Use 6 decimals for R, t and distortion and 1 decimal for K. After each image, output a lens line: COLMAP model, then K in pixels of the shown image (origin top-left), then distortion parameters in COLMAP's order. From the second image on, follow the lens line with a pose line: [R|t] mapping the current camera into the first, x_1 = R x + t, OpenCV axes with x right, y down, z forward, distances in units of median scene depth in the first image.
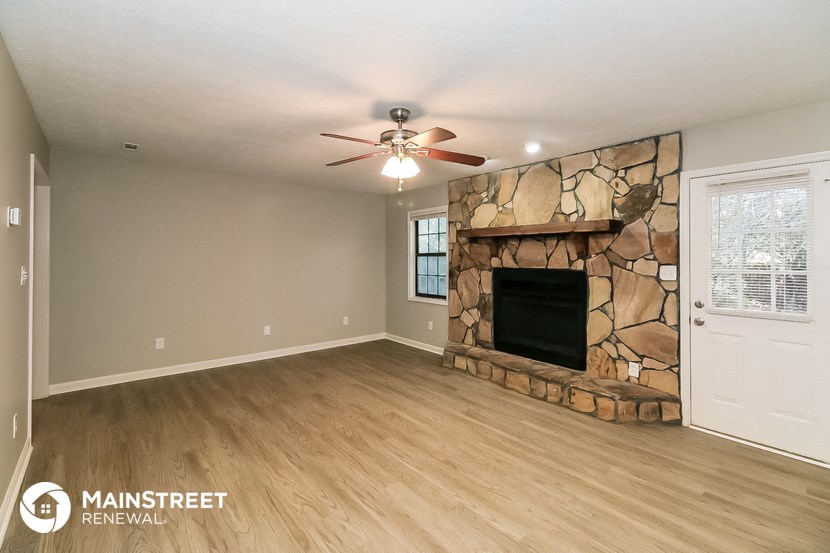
lens RADIAL K [[380.0, 0, 412.1], [0, 380.0, 254.0], [0, 0, 1]] dist [0.001259, -0.000144]
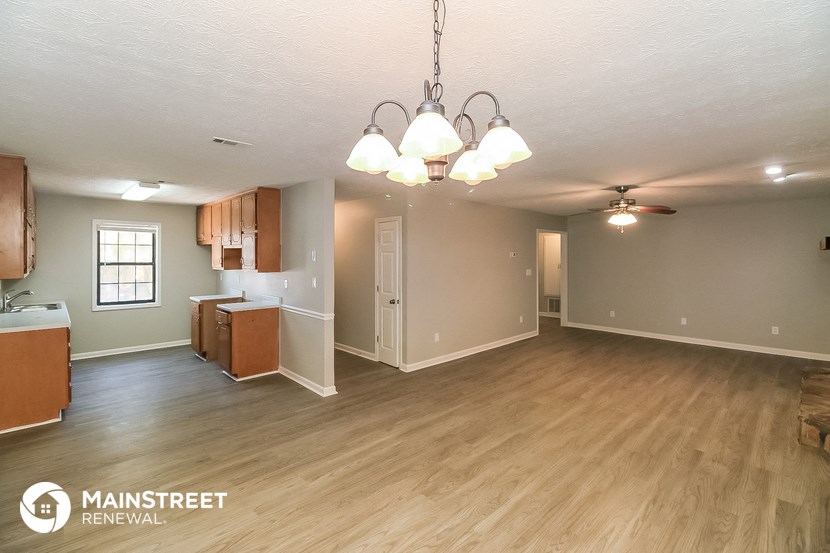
lens RADIAL K [[380.0, 0, 412.1], [0, 380.0, 254.0], [0, 0, 1]] dist [0.001259, -0.000144]
pose [[0.083957, -0.005640, -0.996453, 1.135943], [0.005980, 0.999969, -0.005156, -0.044042], [0.996451, -0.005526, 0.083988, -0.081485]]
